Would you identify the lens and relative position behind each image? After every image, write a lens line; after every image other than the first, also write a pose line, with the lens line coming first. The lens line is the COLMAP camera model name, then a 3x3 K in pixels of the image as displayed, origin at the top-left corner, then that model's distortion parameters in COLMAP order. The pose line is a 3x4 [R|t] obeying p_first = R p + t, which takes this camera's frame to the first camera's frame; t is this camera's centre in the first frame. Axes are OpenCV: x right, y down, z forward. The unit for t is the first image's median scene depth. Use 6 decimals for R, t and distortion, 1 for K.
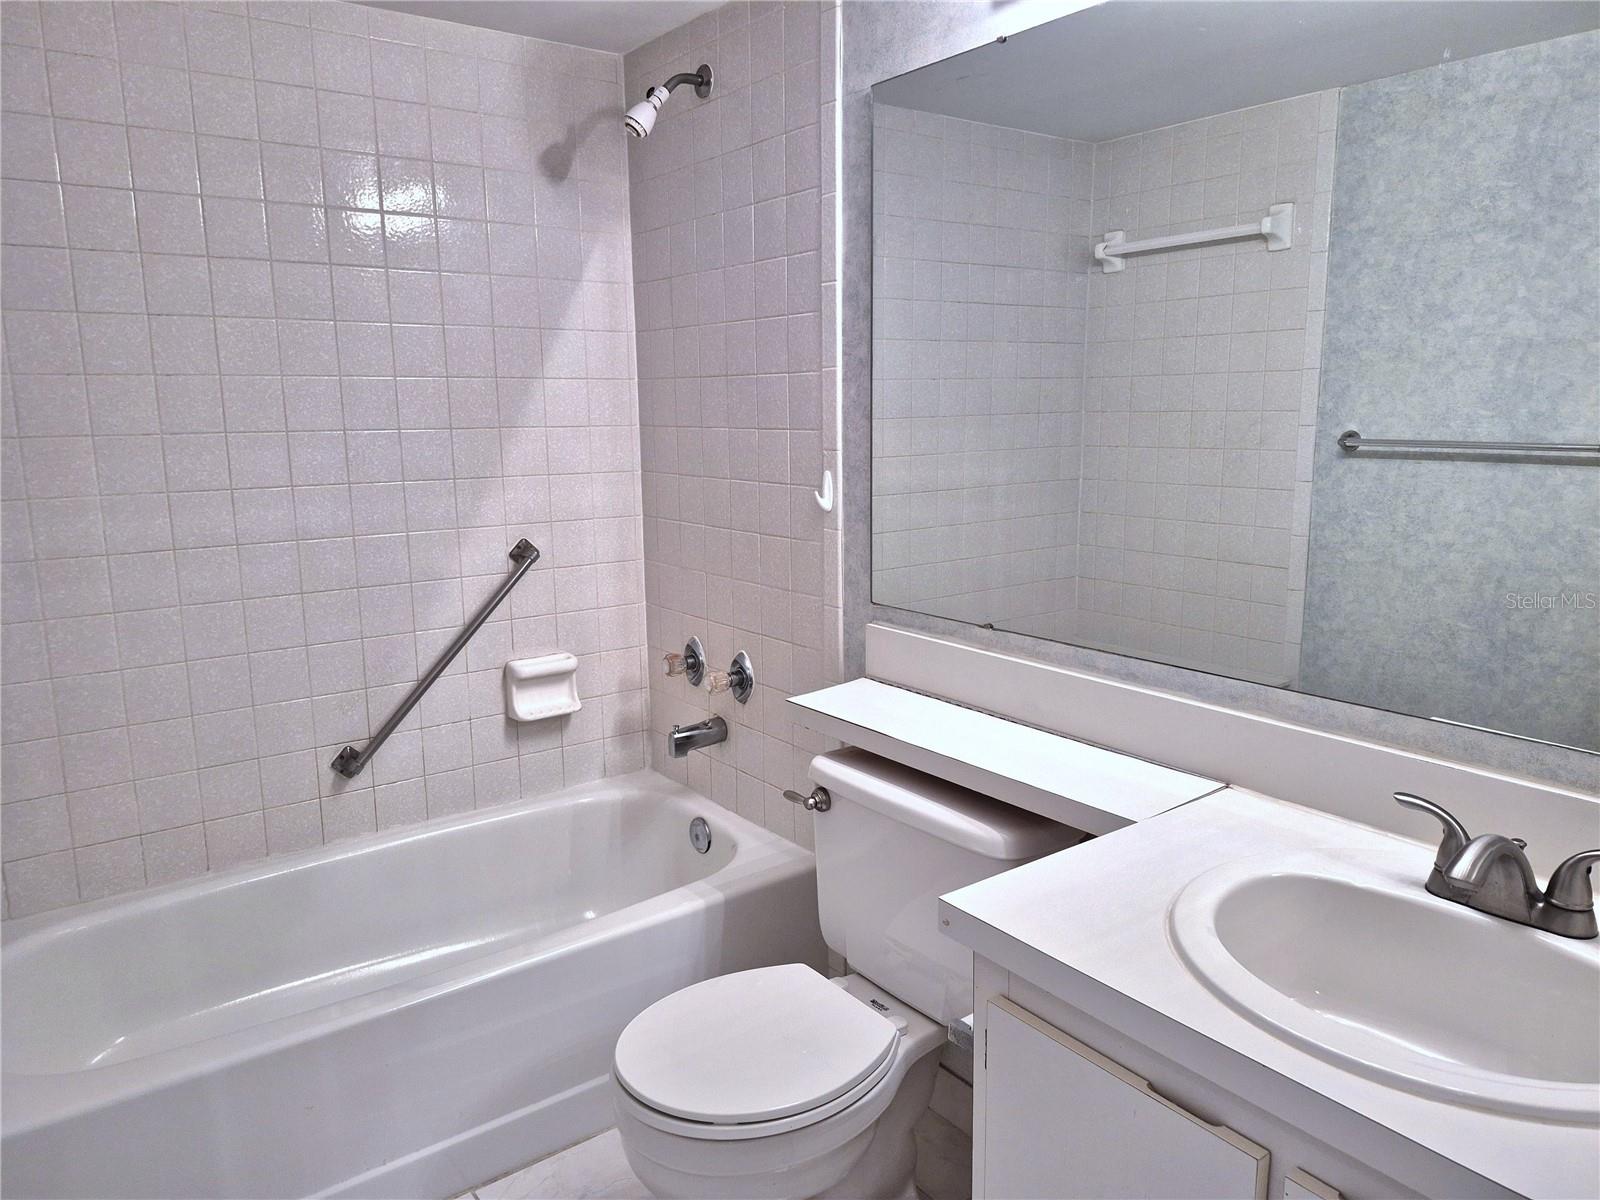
lens RADIAL K [[1108.9, 0, 801.6], [0, 1108.9, 619.1], [0, 0, 1]] dist [0.042244, -0.004985]
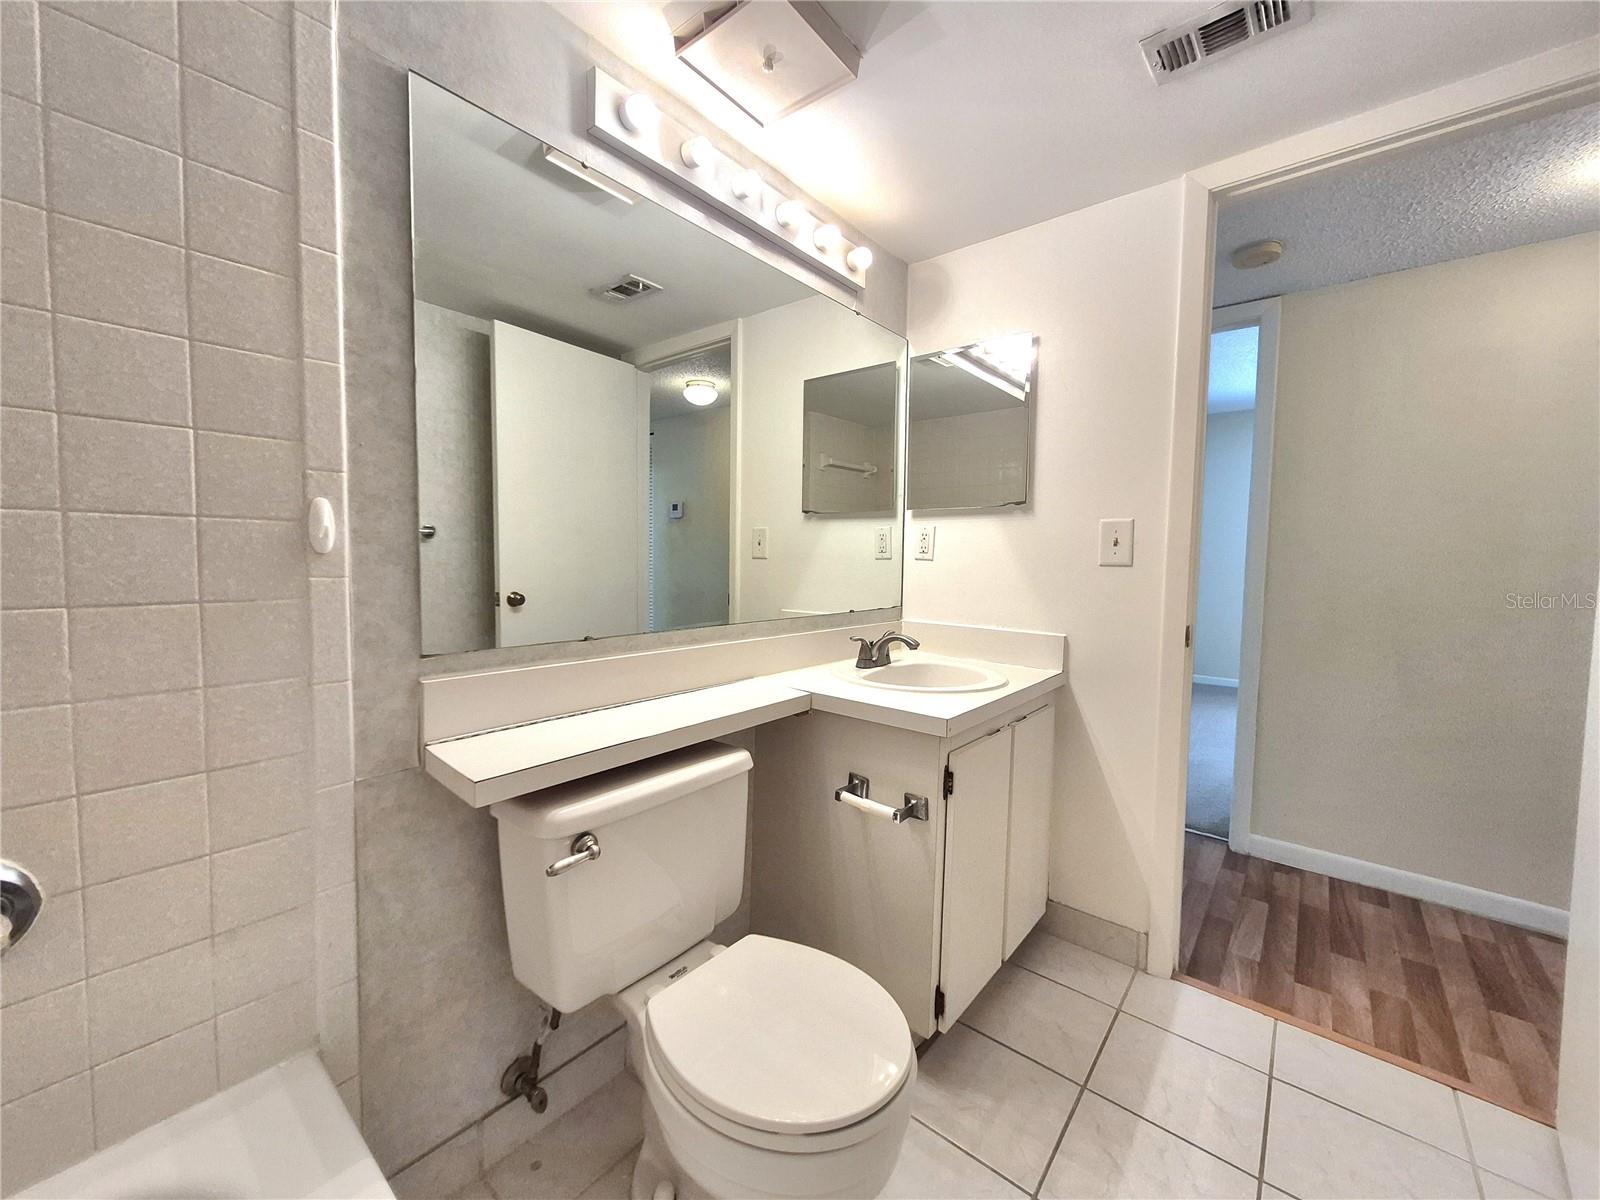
lens RADIAL K [[631.4, 0, 797.7], [0, 631.4, 595.2], [0, 0, 1]] dist [-0.007222, -0.000104]
pose [[-0.259942, -0.052499, 0.964196, -0.472153], [0.170300, 0.980377, 0.099292, -0.058981], [-0.950489, 0.190012, -0.245900, 0.826474]]
